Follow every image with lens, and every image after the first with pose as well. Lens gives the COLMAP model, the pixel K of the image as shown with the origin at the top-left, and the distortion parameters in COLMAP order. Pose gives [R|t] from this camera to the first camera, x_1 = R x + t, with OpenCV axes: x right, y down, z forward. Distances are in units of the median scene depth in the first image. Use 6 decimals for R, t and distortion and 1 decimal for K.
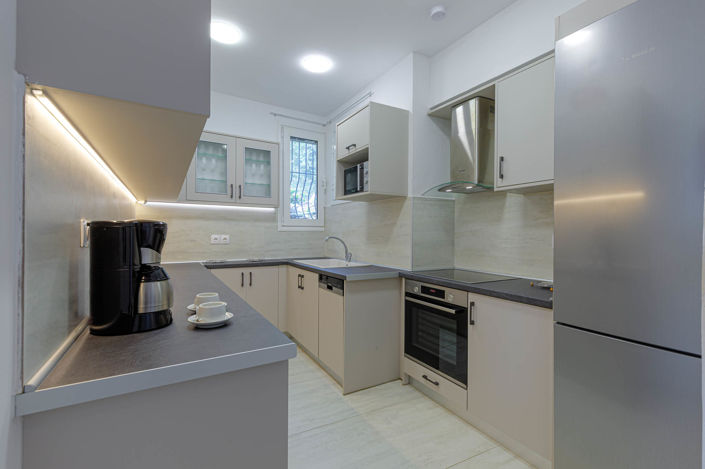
lens RADIAL K [[321.2, 0, 355.2], [0, 321.2, 232.5], [0, 0, 1]] dist [0.003663, 0.000037]
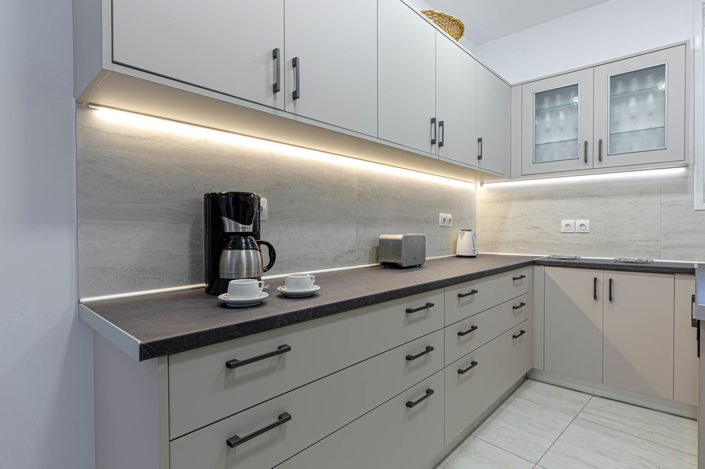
lens RADIAL K [[353.2, 0, 353.6], [0, 353.2, 232.6], [0, 0, 1]] dist [-0.002448, -0.000257]
pose [[0.282502, 0.005017, -0.959254, 0.206740], [0.002081, 0.999981, 0.005843, 0.036570], [0.959265, -0.003646, 0.282486, 0.407089]]
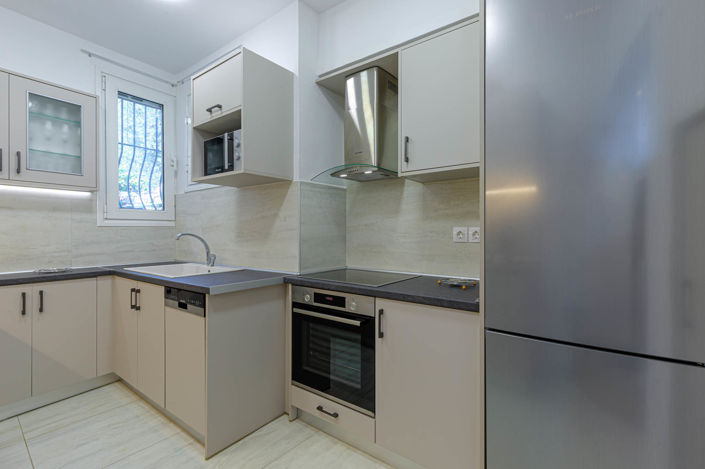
lens RADIAL K [[321.2, 0, 353.3], [0, 321.2, 232.1], [0, 0, 1]] dist [0.003663, 0.000037]
pose [[0.918332, -0.006614, 0.395756, -0.014269], [0.006764, 0.999977, 0.001018, 0.014263], [-0.395754, 0.001742, 0.918355, 0.207621]]
